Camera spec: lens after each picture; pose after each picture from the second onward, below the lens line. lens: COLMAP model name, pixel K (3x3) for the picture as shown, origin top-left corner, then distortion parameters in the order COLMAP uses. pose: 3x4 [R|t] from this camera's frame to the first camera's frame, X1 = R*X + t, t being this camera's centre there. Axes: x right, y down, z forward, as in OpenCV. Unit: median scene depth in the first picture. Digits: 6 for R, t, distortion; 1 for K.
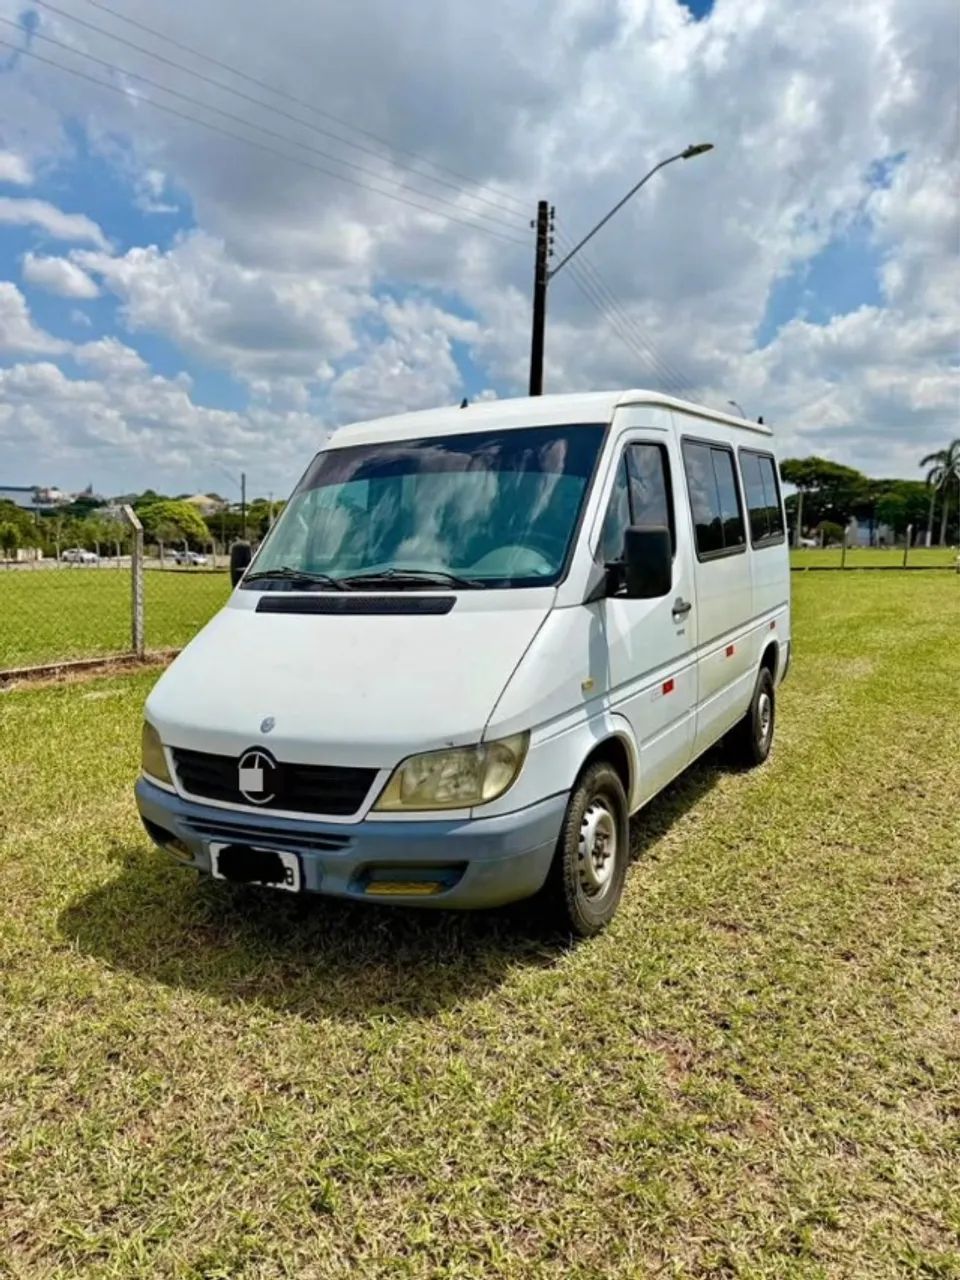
lens RADIAL K [[976.2, 0, 480.0], [0, 976.2, 640.0], [0, 0, 1]] dist [0.053486, -0.071770]
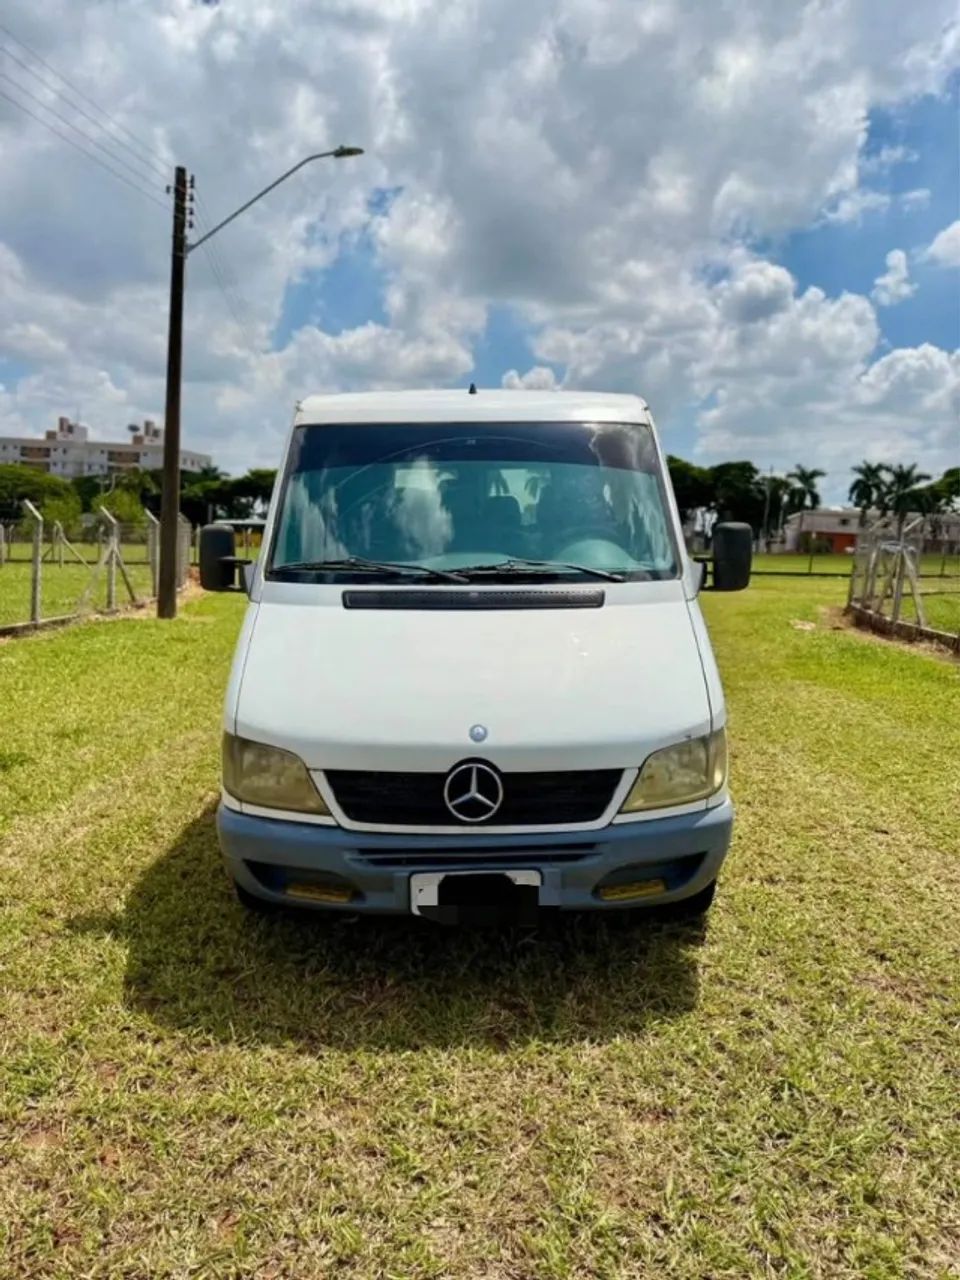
lens RADIAL K [[992.0, 0, 480.0], [0, 992.0, 640.0], [0, 0, 1]] dist [-0.001159, 0.004981]
pose [[0.857955, -0.025407, 0.513096, -0.184772], [0.025820, 0.999647, 0.006325, -0.001074], [-0.513076, 0.007822, 0.858308, 0.060432]]
